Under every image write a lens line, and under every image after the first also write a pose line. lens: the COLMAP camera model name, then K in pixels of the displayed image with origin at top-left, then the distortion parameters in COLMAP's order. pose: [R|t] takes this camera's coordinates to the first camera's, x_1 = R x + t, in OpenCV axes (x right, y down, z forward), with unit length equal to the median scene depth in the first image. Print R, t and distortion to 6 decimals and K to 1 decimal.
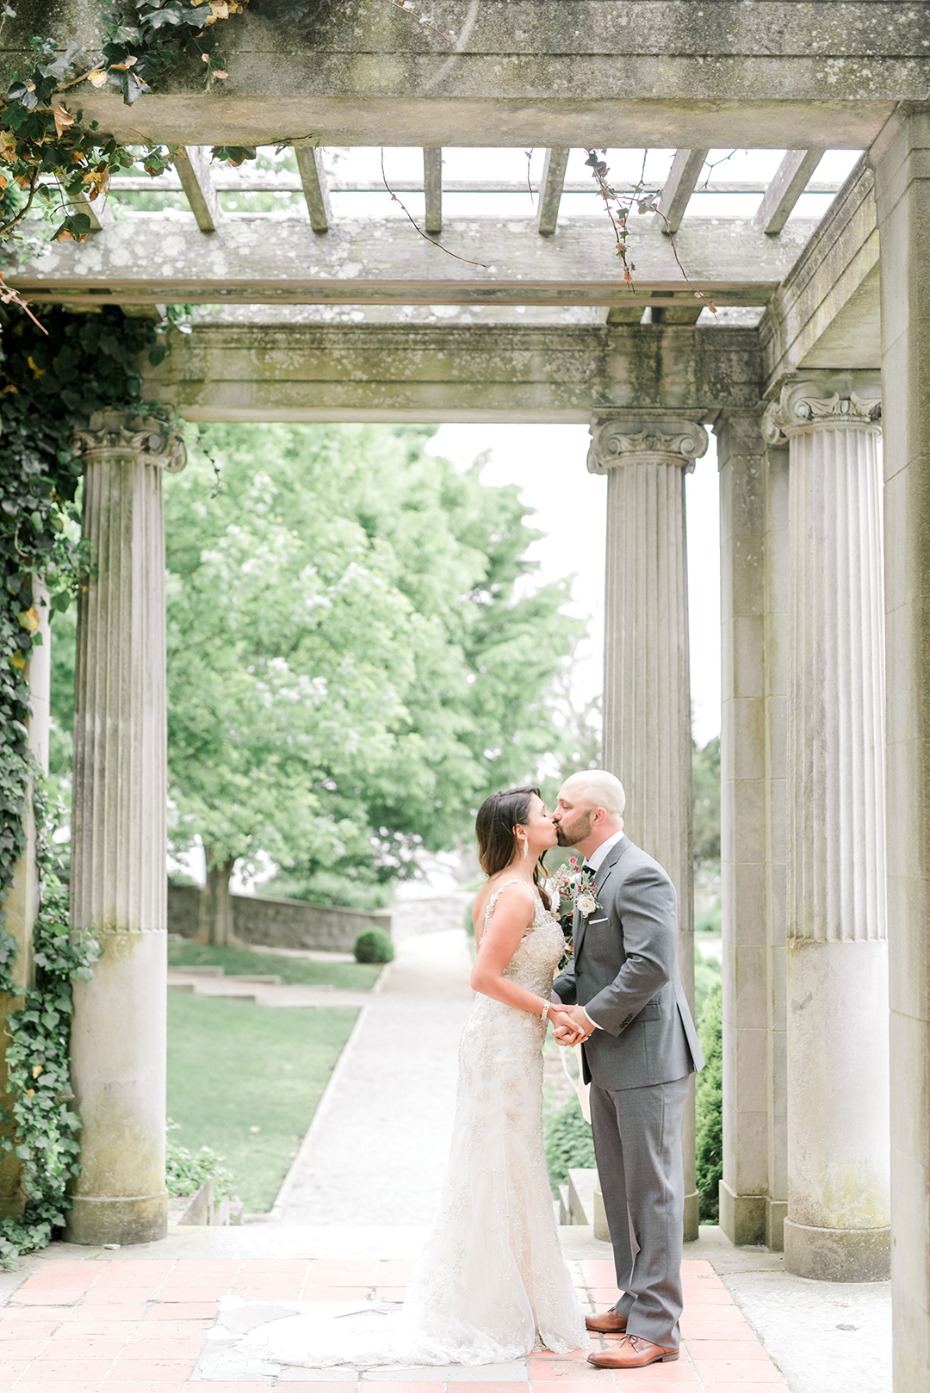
lens RADIAL K [[1743.6, 0, 492.9], [0, 1743.6, 704.8], [0, 0, 1]] dist [0.005306, 0.019353]
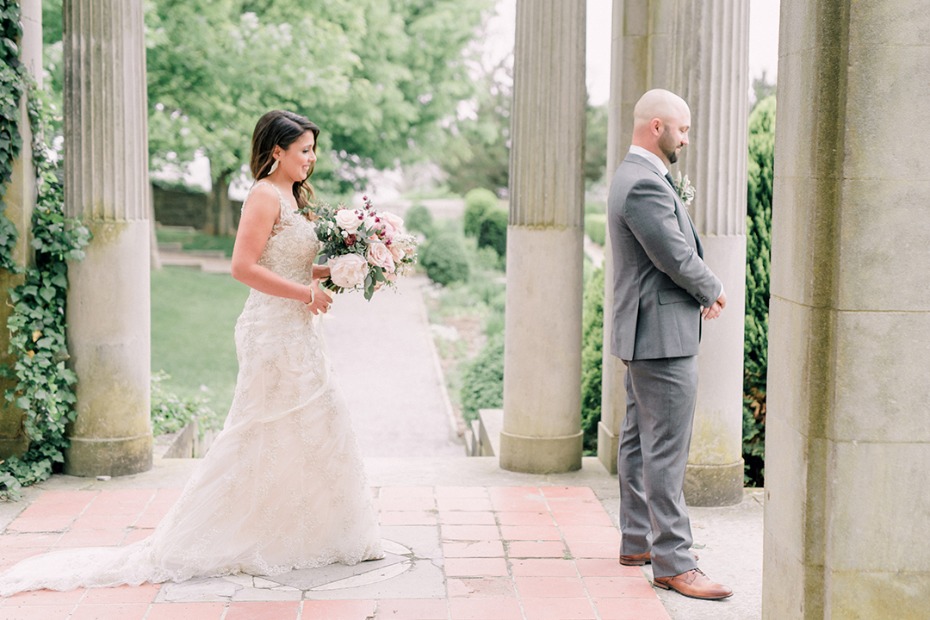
lens RADIAL K [[1164.1, 0, 485.1], [0, 1164.1, 312.0], [0, 0, 1]] dist [0.005306, 0.019353]
pose [[0.998623, 0.008838, 0.051718, 0.003074], [-0.018874, 0.980239, 0.196915, 0.029744], [-0.048956, -0.197620, 0.979056, 0.196554]]
